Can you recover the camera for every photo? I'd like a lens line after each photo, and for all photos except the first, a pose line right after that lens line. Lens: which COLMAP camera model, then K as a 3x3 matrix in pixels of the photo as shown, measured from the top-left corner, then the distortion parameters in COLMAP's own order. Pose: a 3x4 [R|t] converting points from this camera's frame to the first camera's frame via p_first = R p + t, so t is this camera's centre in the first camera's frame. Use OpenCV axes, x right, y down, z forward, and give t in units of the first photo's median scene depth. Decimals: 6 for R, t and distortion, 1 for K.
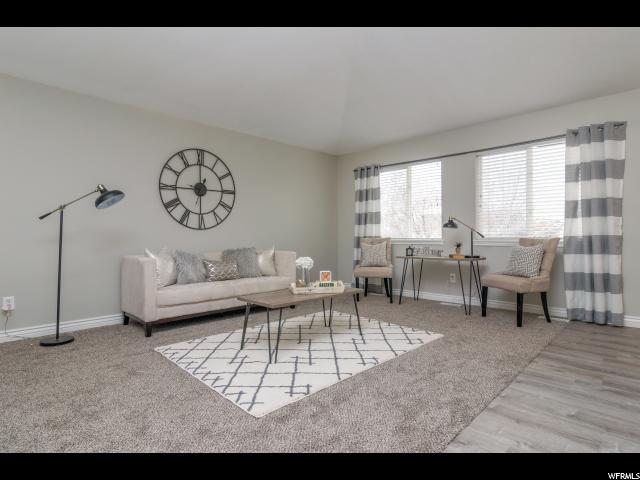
lens RADIAL K [[342.7, 0, 319.4], [0, 342.7, 239.5], [0, 0, 1]] dist [0.002589, -0.000642]
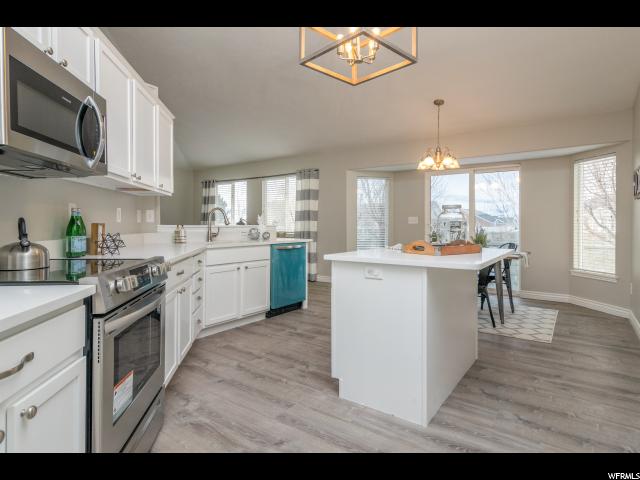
lens RADIAL K [[342.7, 0, 319.4], [0, 342.7, 239.5], [0, 0, 1]] dist [0.002589, -0.000642]
pose [[0.988051, 0.000039, 0.154129, 0.485218], [-0.005481, 0.999376, 0.034887, -0.025592], [-0.154032, -0.035315, 0.987435, -0.631556]]
